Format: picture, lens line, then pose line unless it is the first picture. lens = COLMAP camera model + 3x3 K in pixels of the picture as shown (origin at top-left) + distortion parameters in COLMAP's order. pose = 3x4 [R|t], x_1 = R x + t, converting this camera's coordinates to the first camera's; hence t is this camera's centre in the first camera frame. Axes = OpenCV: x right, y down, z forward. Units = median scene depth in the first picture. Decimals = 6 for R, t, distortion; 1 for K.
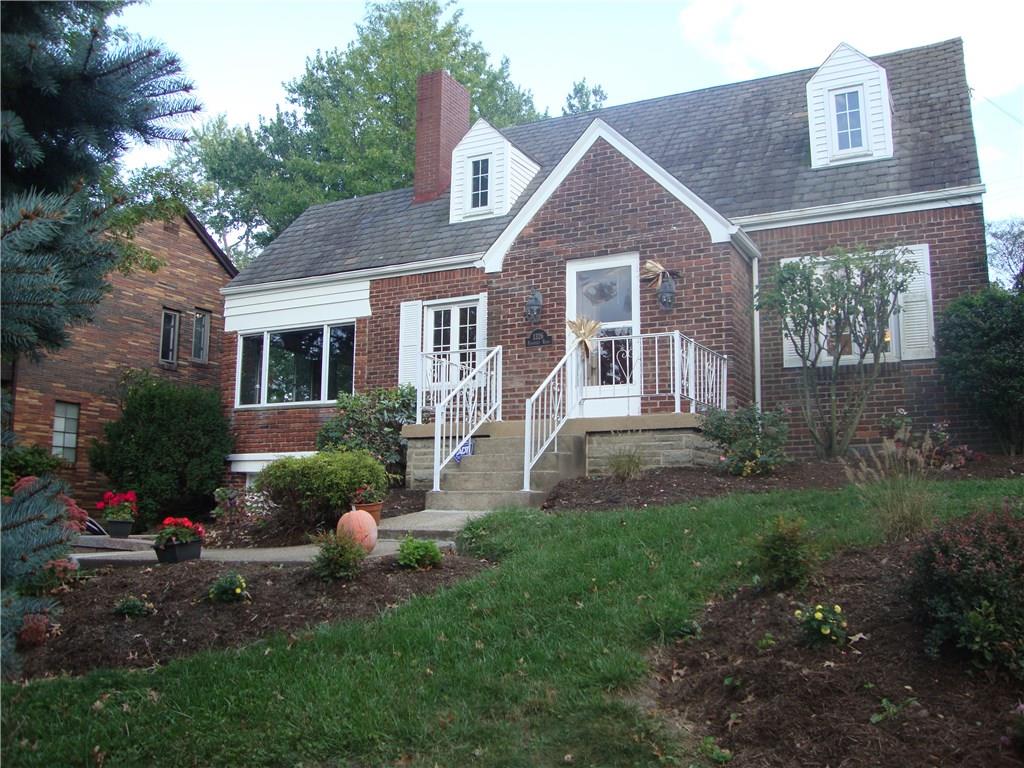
lens RADIAL K [[914.0, 0, 501.3], [0, 914.0, 389.9], [0, 0, 1]] dist [-0.174655, 0.153018]
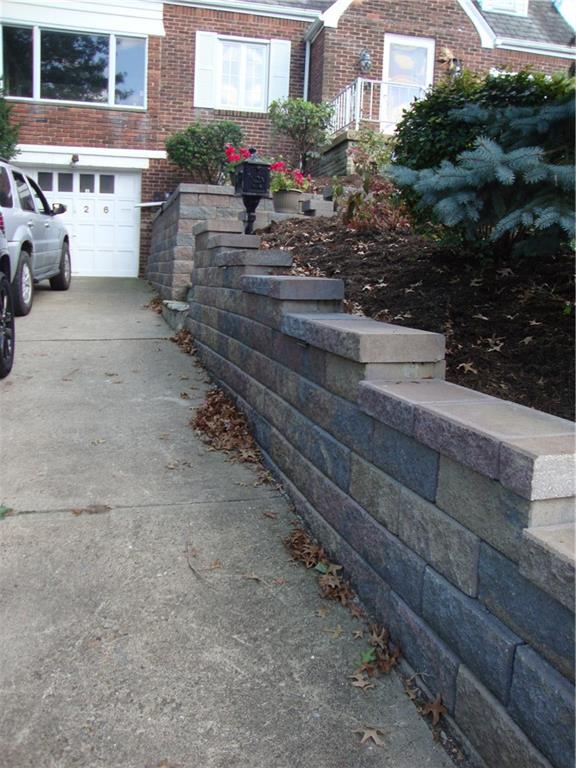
lens RADIAL K [[685.5, 0, 289.5], [0, 685.5, 385.0], [0, 0, 1]] dist [-0.174655, 0.153018]
pose [[0.759652, -0.081011, 0.645264, -0.737494], [-0.120267, 0.957596, 0.261811, 0.131072], [-0.639112, -0.276489, 0.717697, 0.201813]]
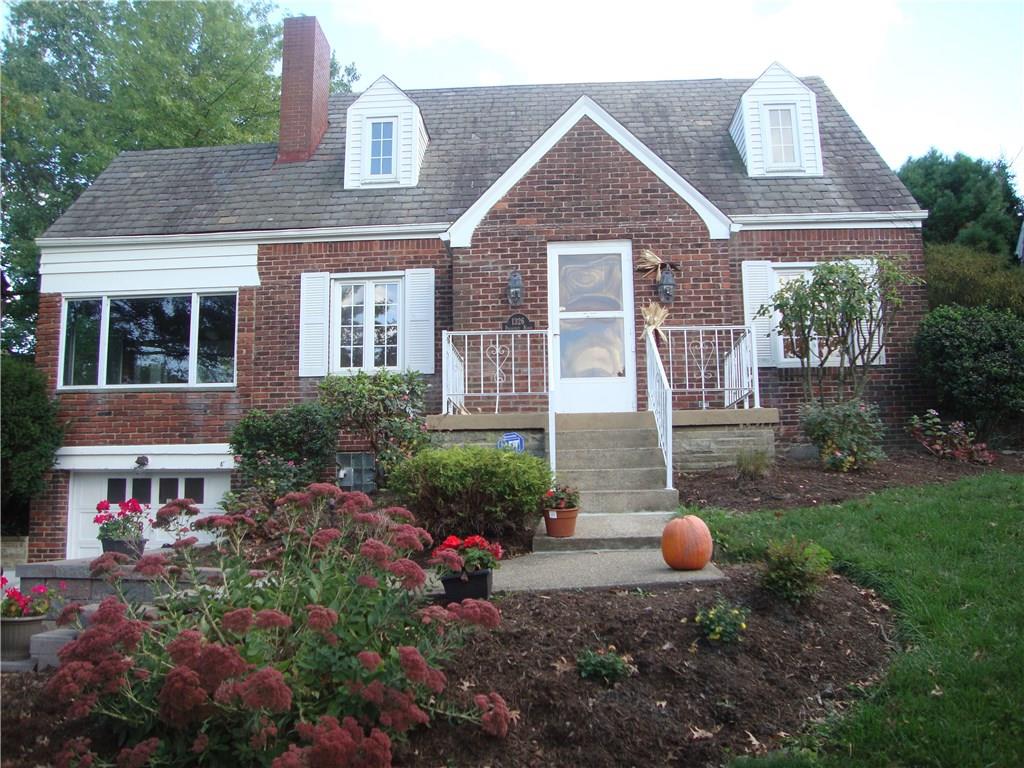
lens RADIAL K [[914.0, 0, 493.5], [0, 914.0, 396.1], [0, 0, 1]] dist [-0.174655, 0.153018]
pose [[0.912694, 0.030282, 0.407521, -0.347271], [-0.034261, 0.999410, 0.002467, 0.014701], [-0.407206, -0.016214, 0.913193, 0.168880]]
